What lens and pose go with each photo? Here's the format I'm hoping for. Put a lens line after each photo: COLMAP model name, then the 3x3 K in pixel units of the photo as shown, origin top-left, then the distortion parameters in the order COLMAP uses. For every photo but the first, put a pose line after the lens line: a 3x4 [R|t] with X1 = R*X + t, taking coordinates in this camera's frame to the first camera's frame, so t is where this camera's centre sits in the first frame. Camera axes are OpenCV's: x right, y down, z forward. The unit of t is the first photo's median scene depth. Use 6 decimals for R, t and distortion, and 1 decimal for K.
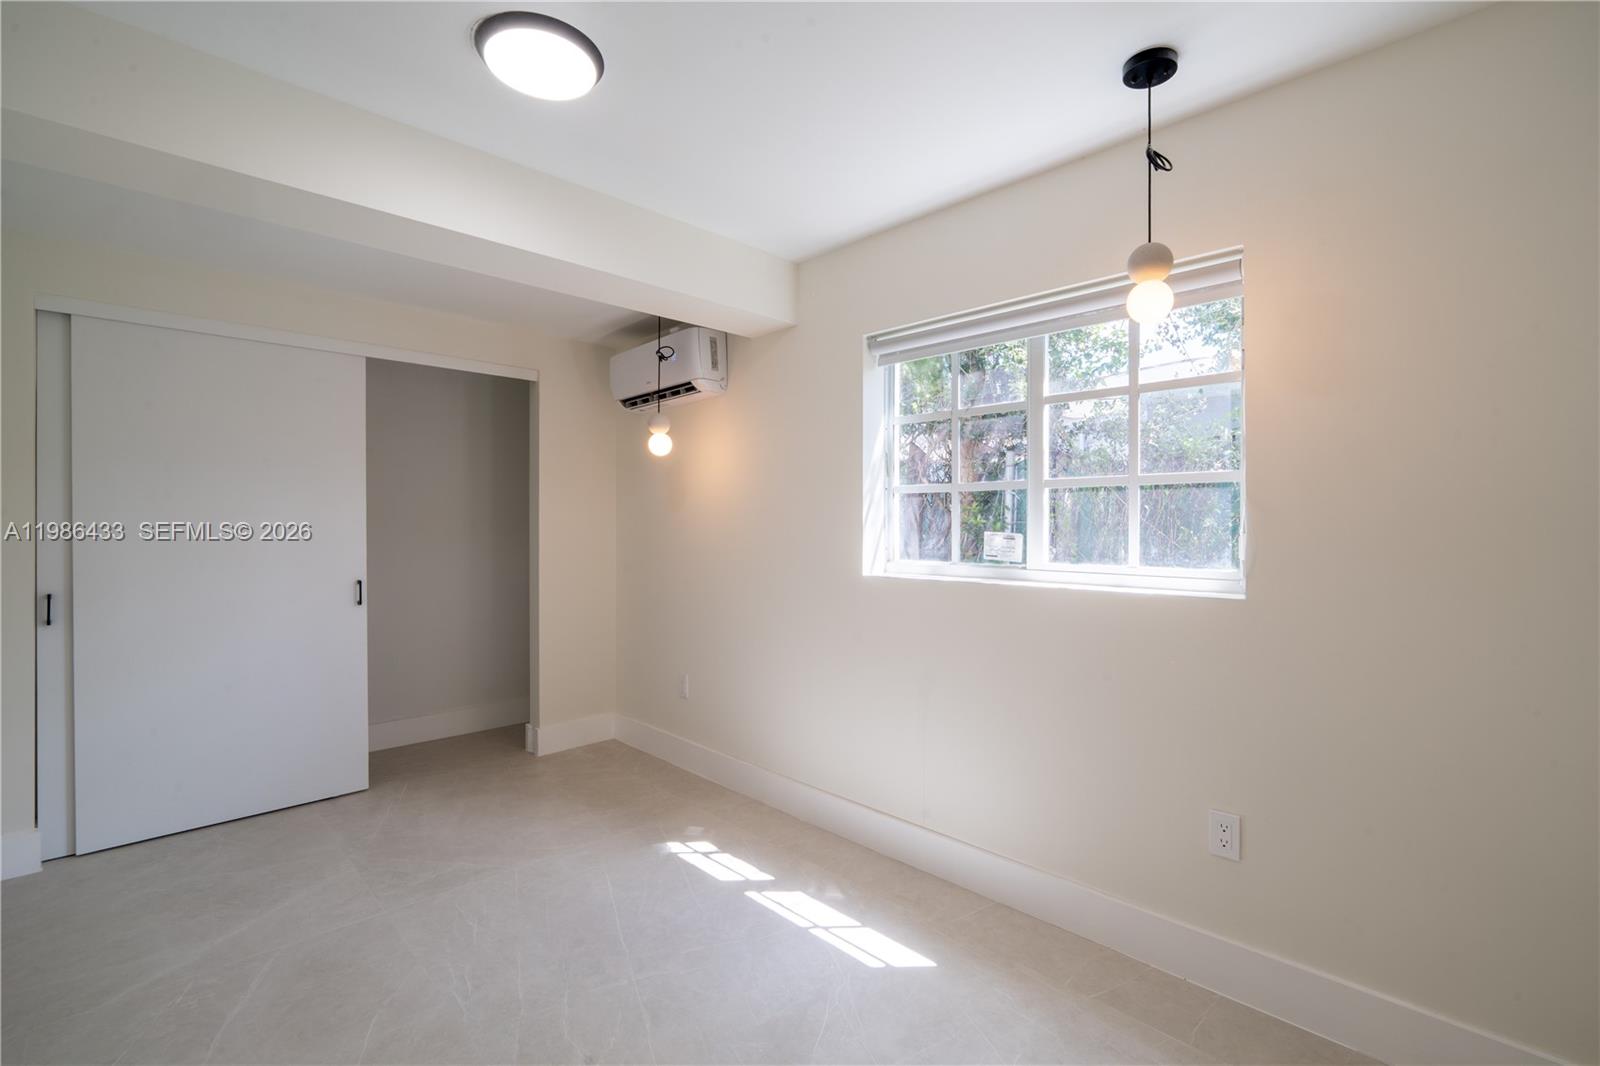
lens RADIAL K [[709.8, 0, 802.4], [0, 709.8, 528.8], [0, 0, 1]] dist [-0.012911, 0.002754]
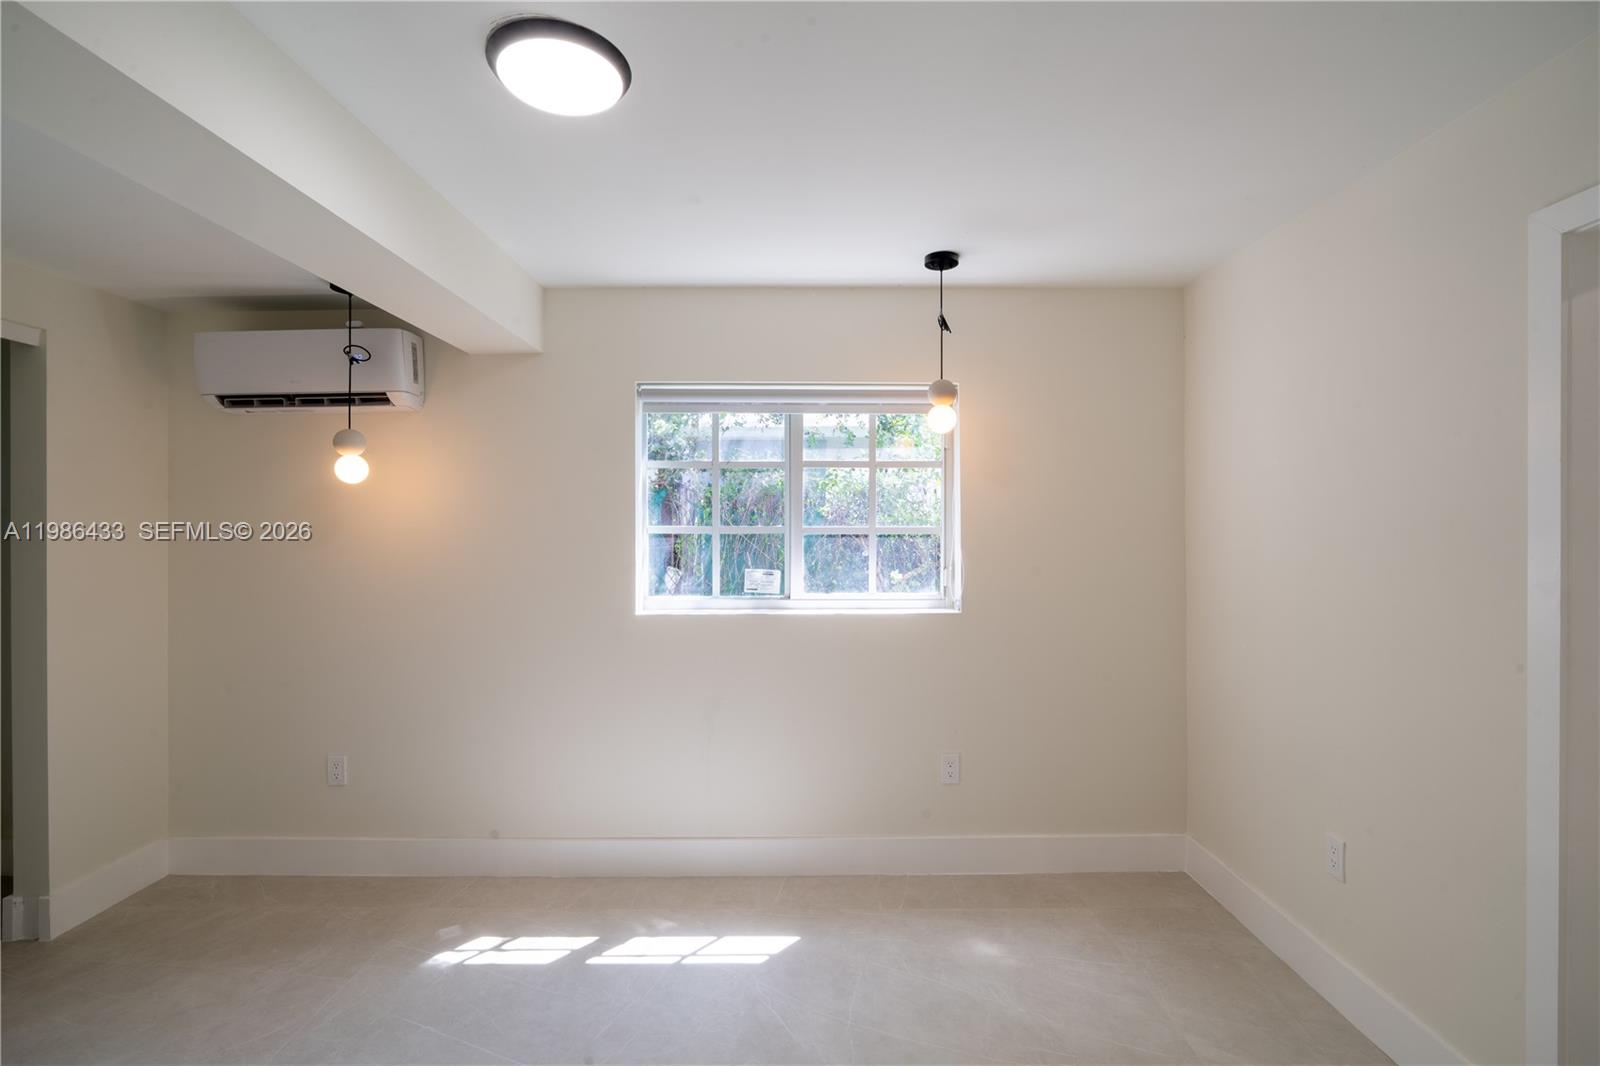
lens RADIAL K [[709.8, 0, 796.6], [0, 709.8, 525.6], [0, 0, 1]] dist [-0.012911, 0.002754]
pose [[0.698495, -0.003798, 0.715605, -0.528459], [0.006375, 0.999979, -0.000915, -0.066406], [-0.715587, 0.005201, 0.698504, 0.122884]]
